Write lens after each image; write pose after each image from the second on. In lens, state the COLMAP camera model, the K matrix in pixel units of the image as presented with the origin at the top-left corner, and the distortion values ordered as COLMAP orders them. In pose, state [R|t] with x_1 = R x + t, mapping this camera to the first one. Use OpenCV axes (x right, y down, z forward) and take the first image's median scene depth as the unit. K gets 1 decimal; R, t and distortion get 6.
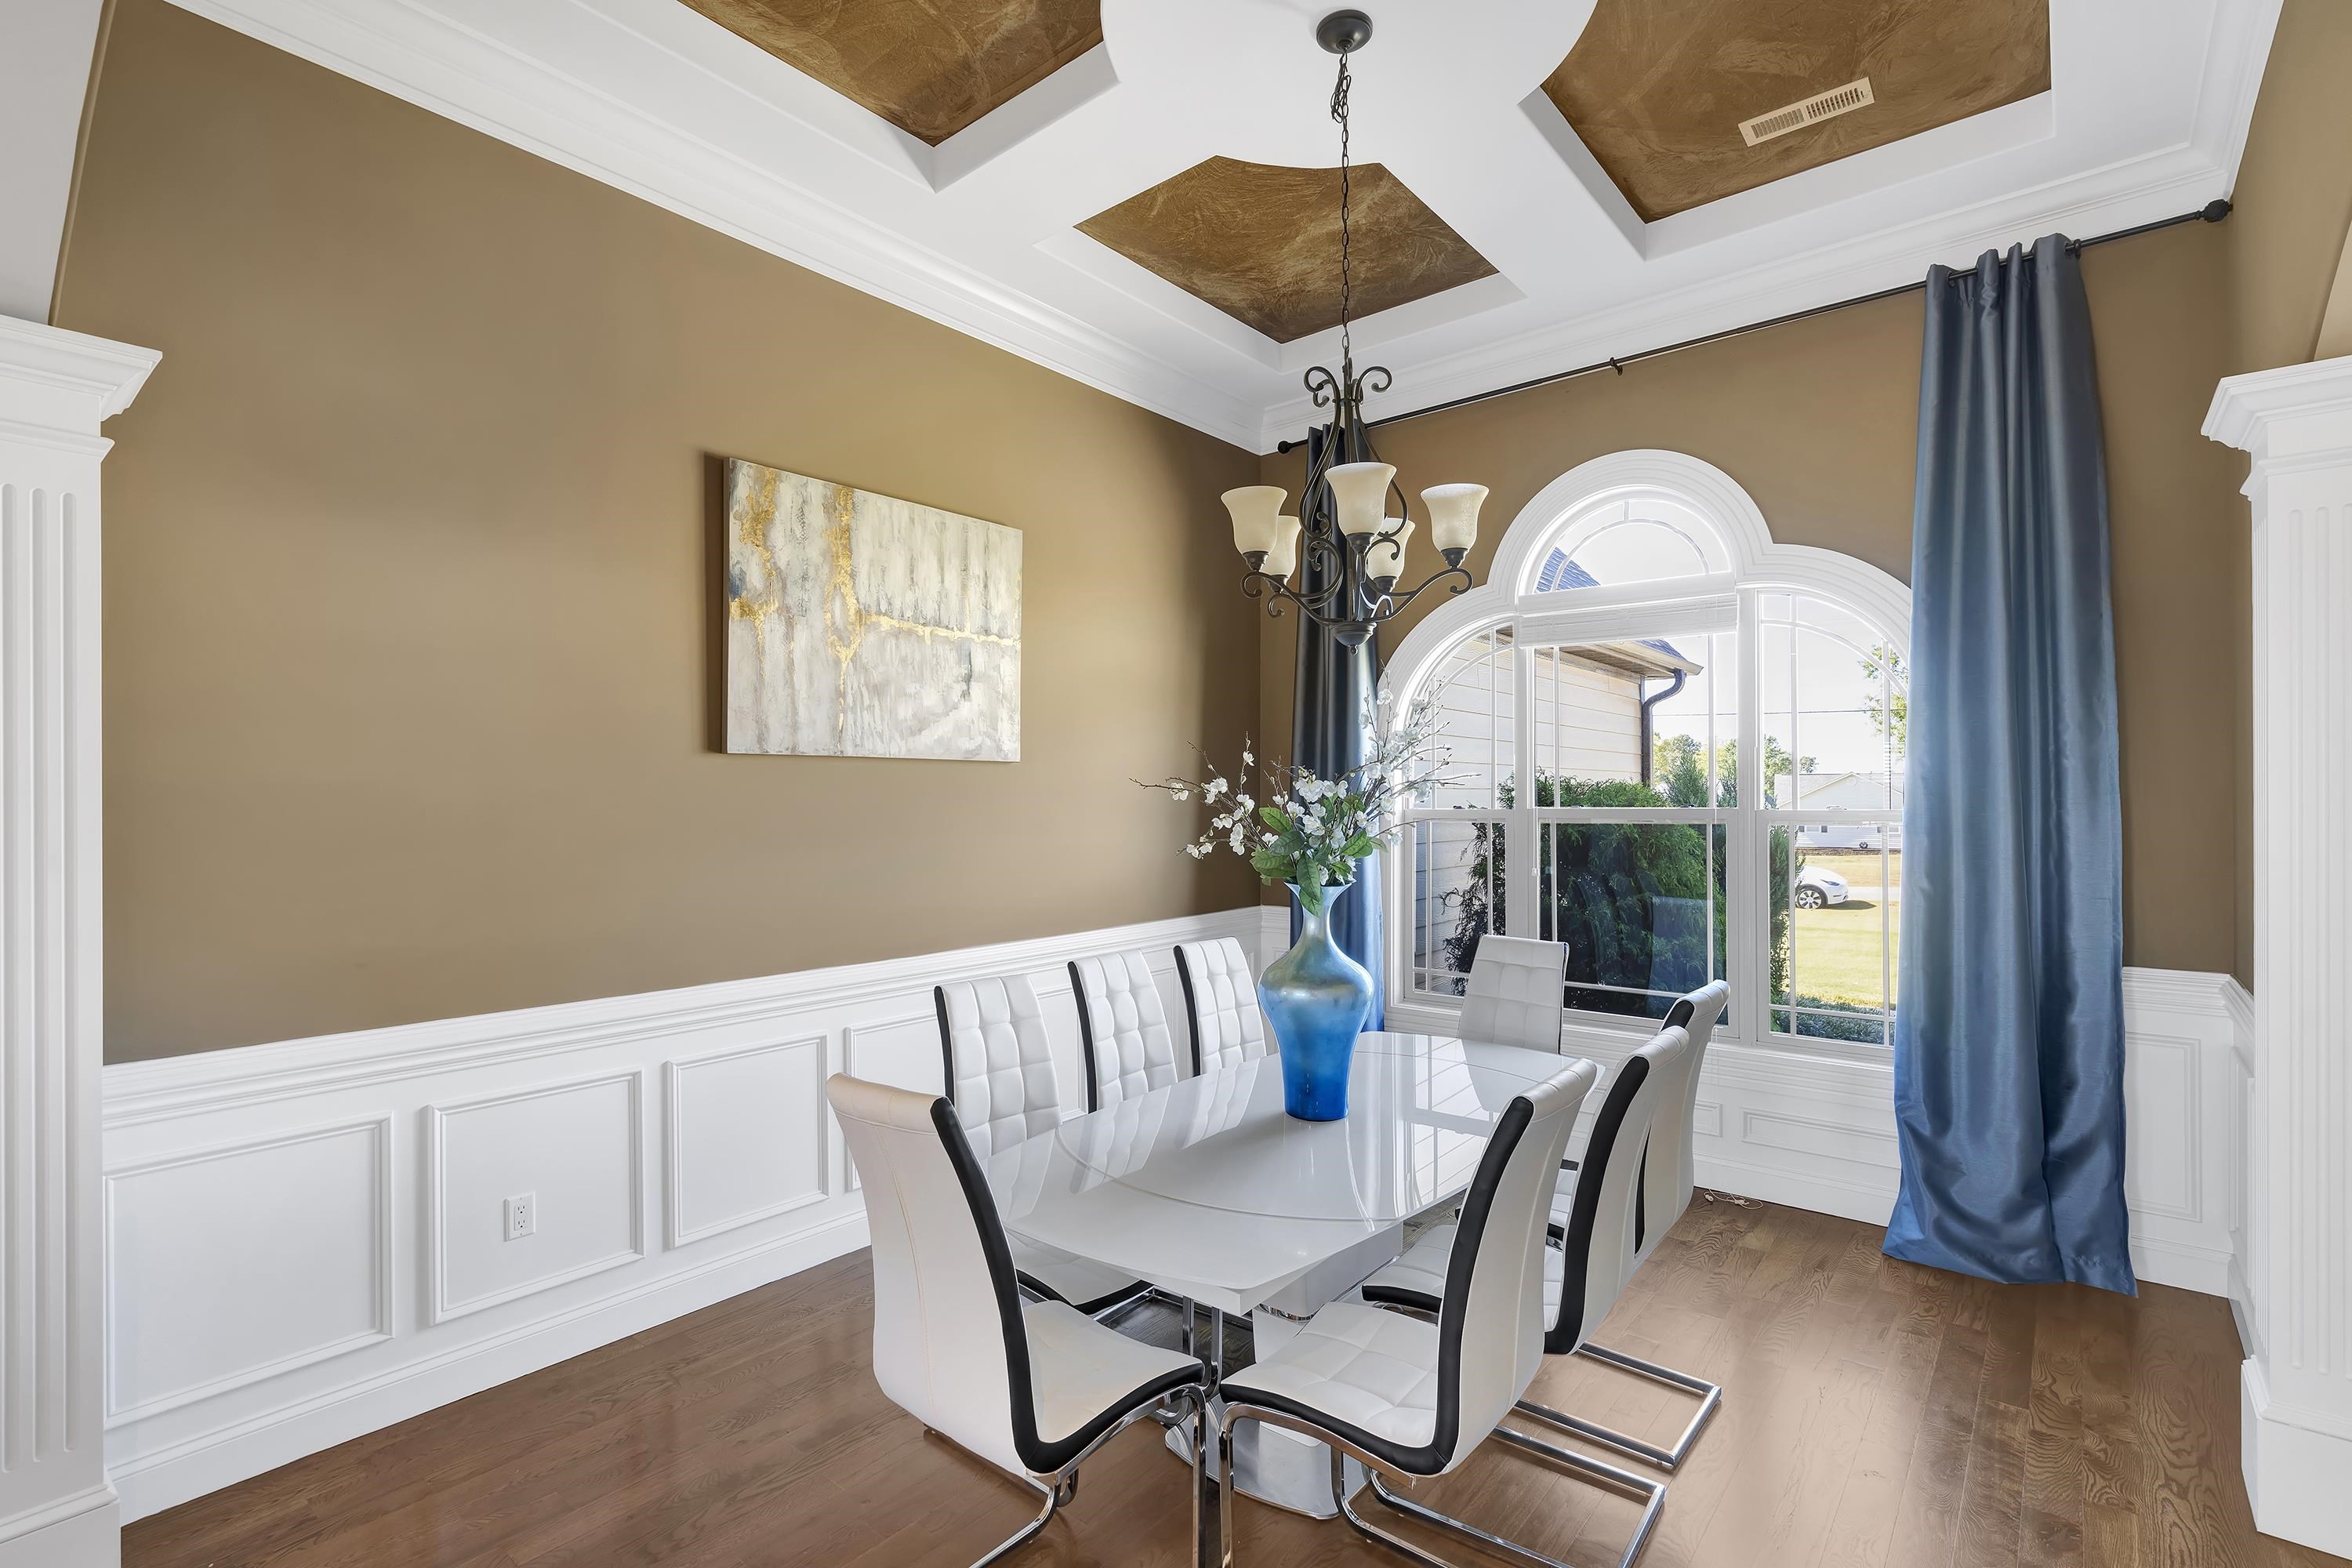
lens RADIAL K [[1093.5, 0, 1184.7], [0, 1093.5, 796.0], [0, 0, 1]] dist [-0.003363, 0.002473]
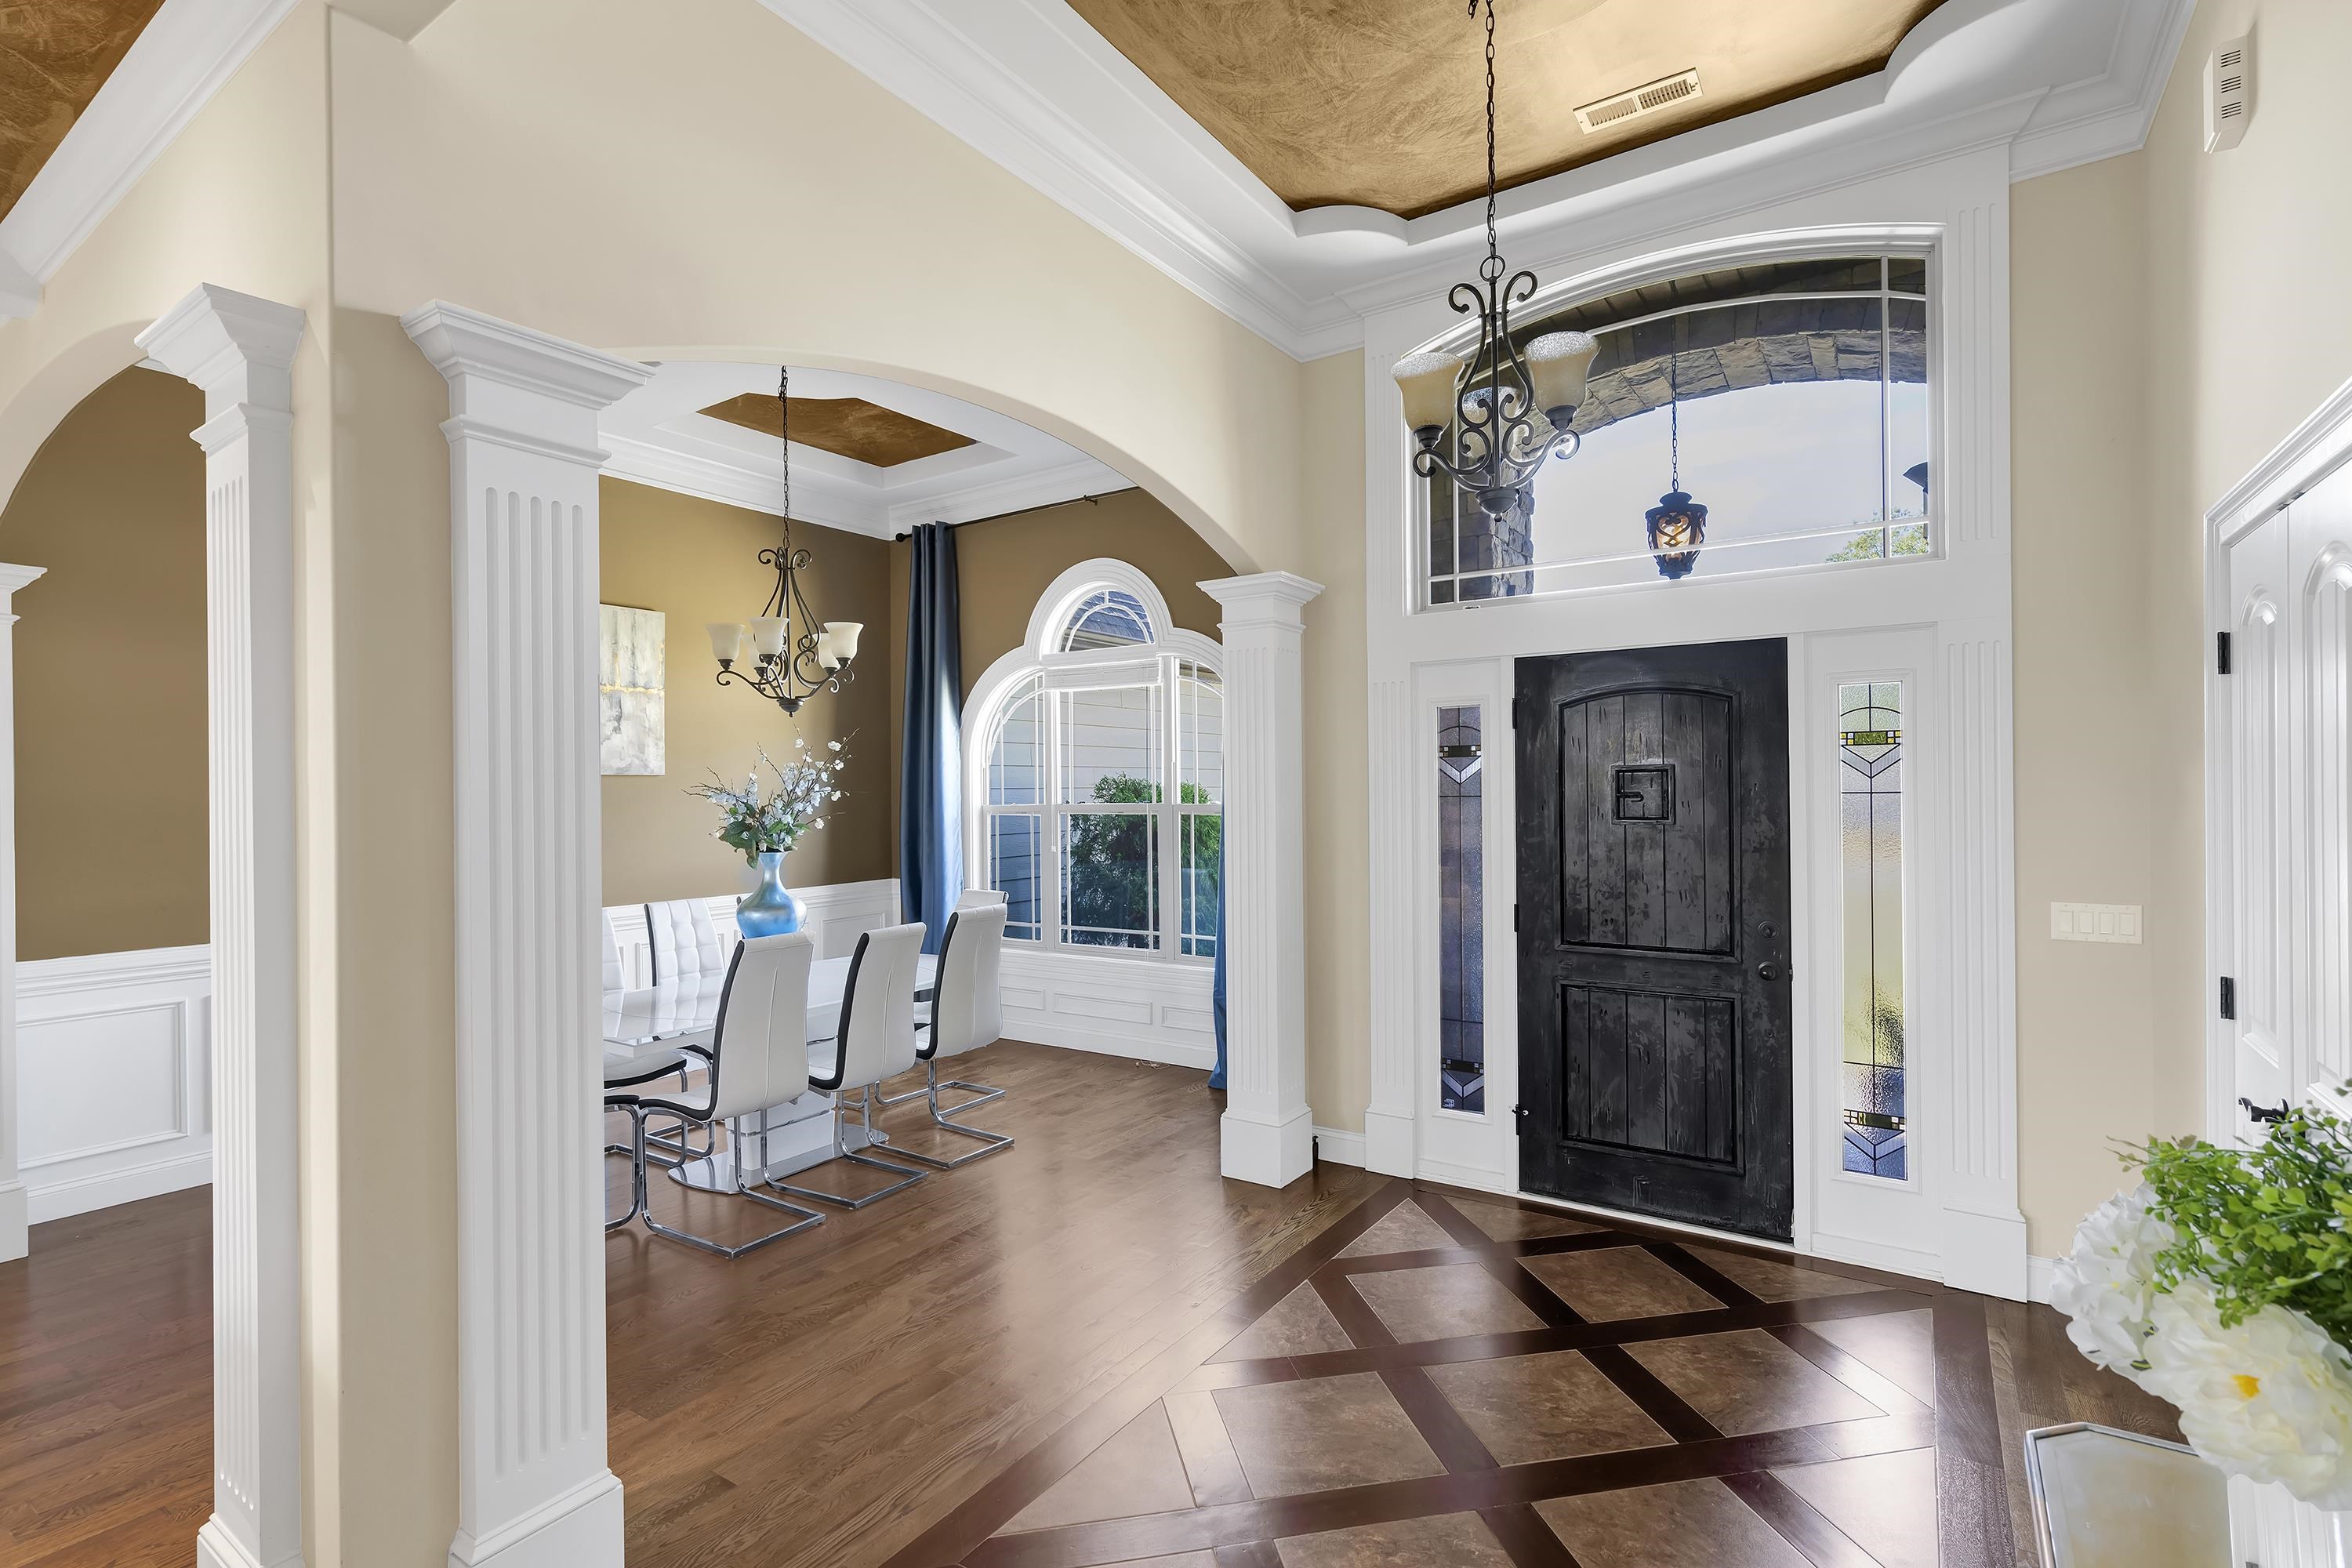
lens RADIAL K [[1093.5, 0, 1152.8], [0, 1093.5, 791.7], [0, 0, 1]] dist [-0.003363, 0.002473]
pose [[0.995790, -0.007378, 0.091364, 0.369683], [0.007349, 0.999973, 0.000654, -0.006471], [-0.091366, 0.000020, 0.995817, -0.496201]]
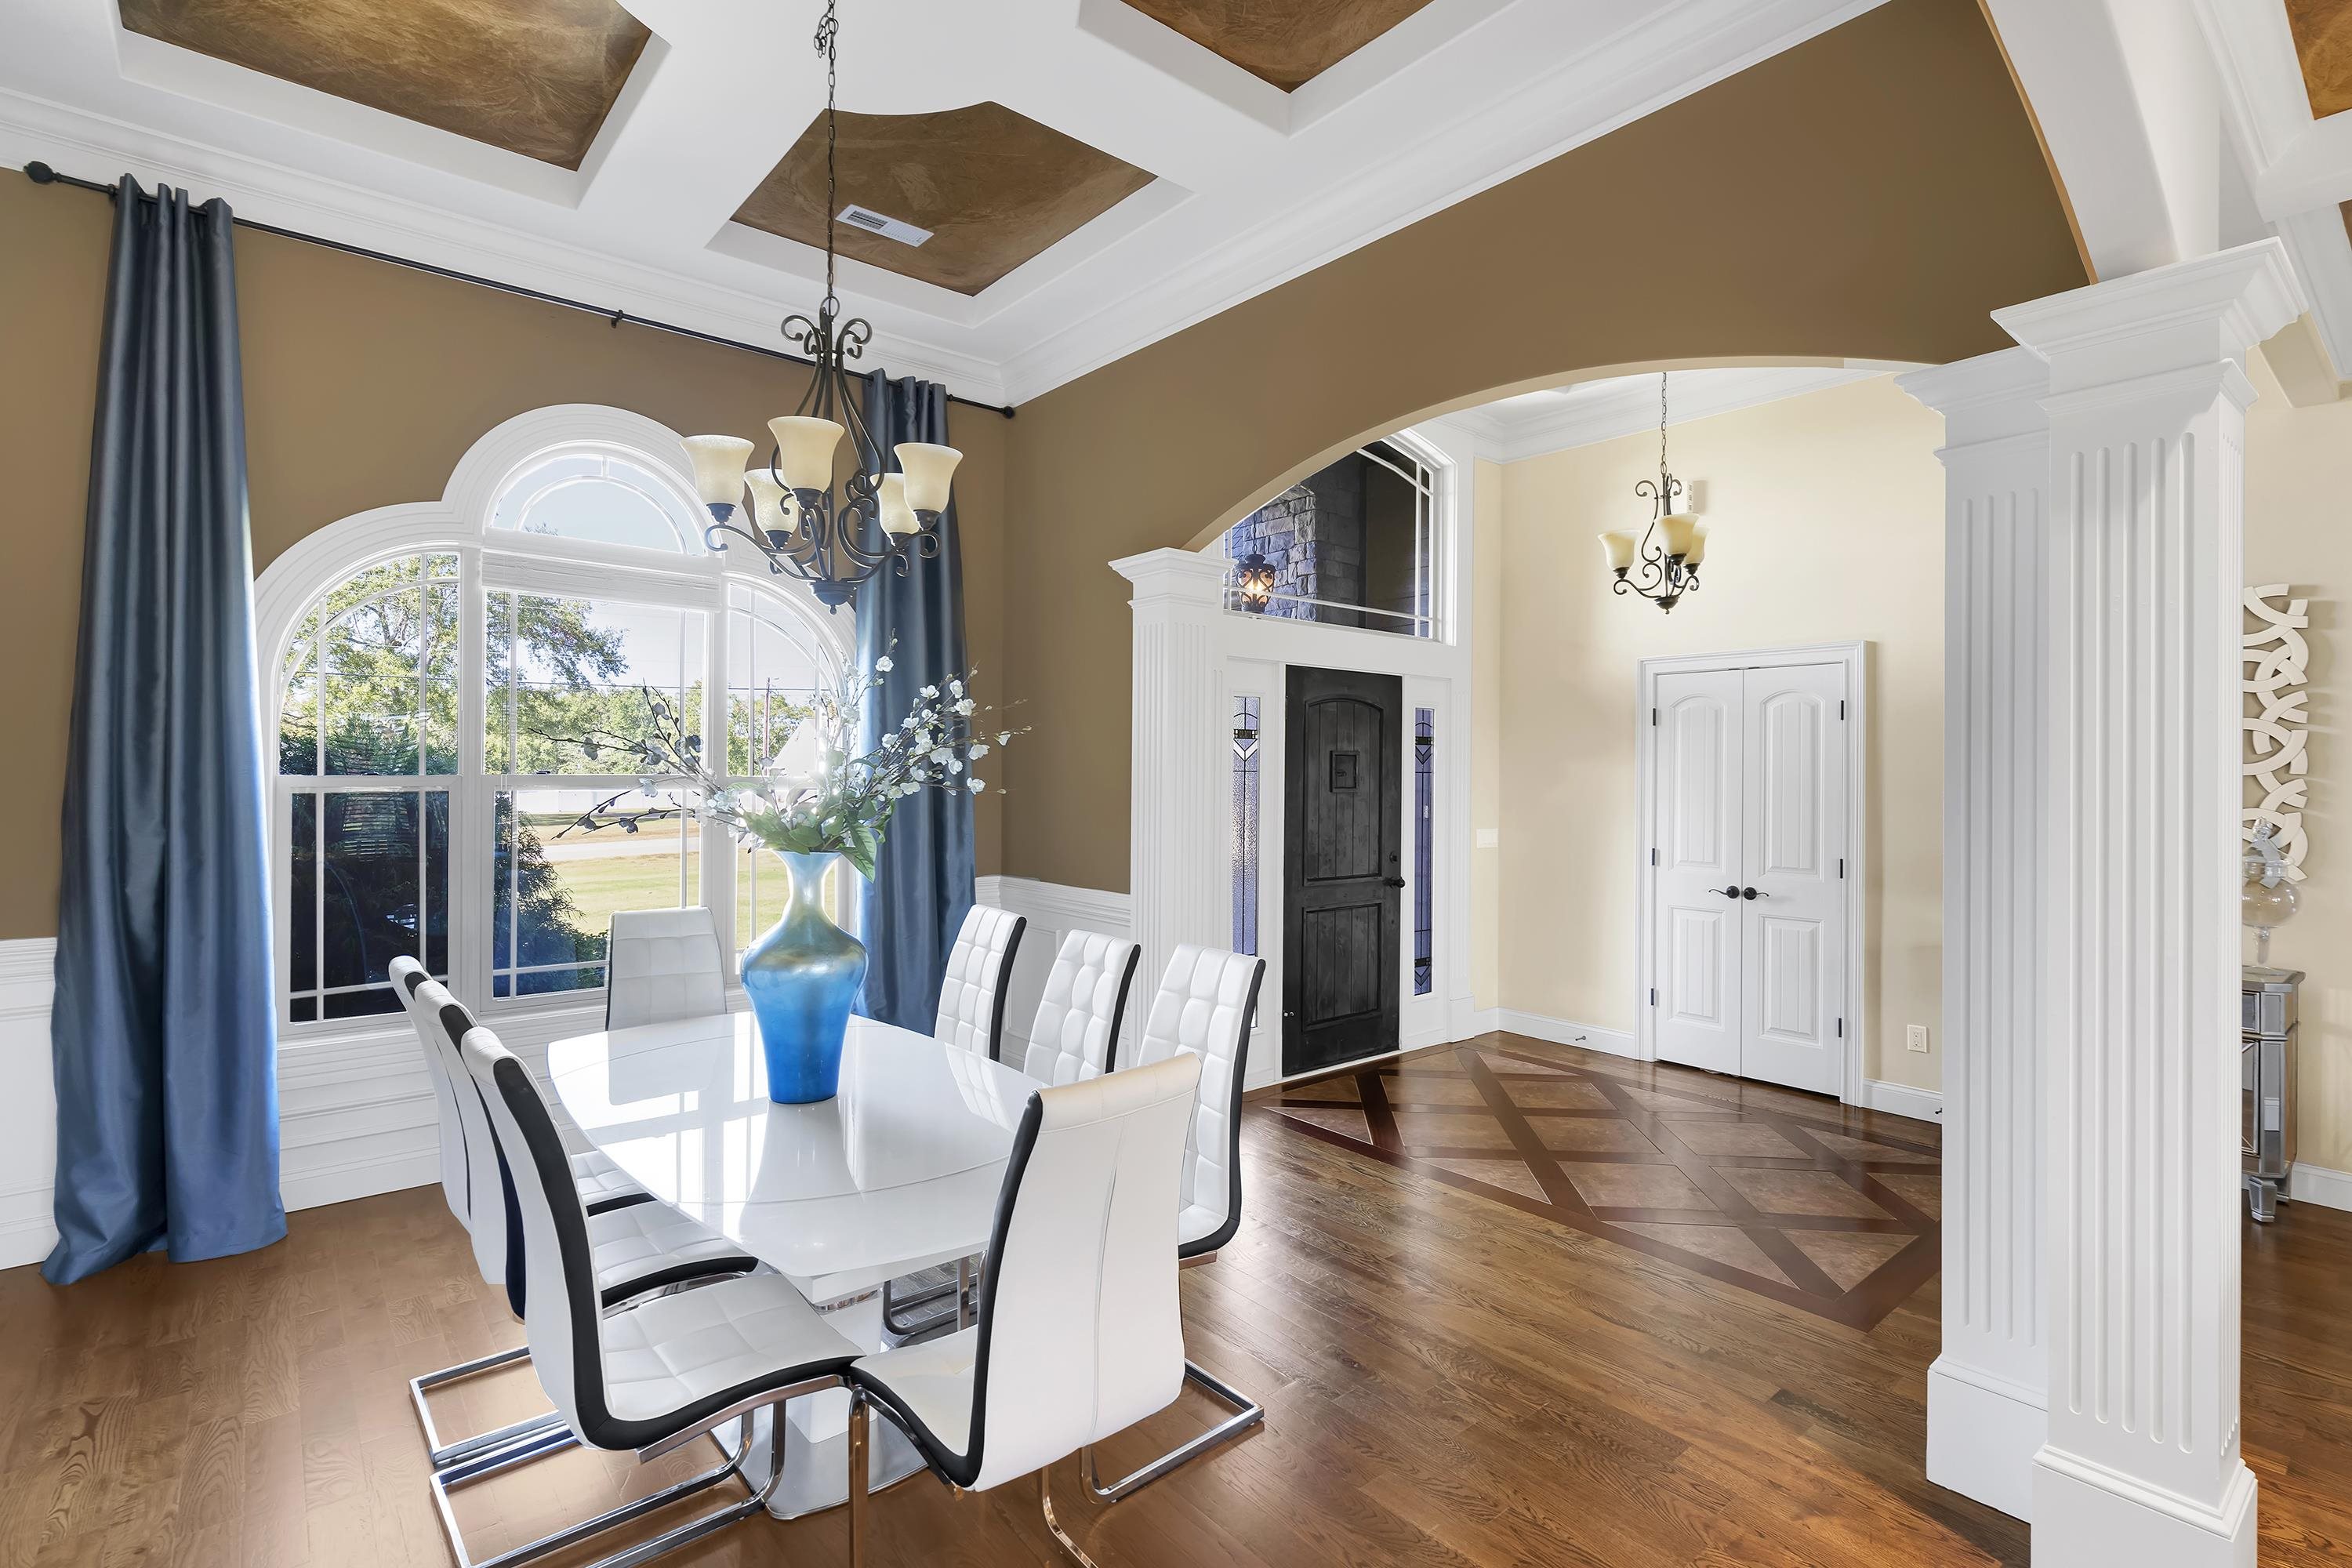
lens RADIAL K [[1093.5, 0, 1169.4], [0, 1093.5, 779.1], [0, 0, 1]] dist [-0.003363, 0.002473]
pose [[0.188193, 0.006029, 0.982114, -0.549588], [-0.008269, 0.999955, -0.004554, 0.018588], [-0.982097, -0.007264, 0.188234, 0.400991]]
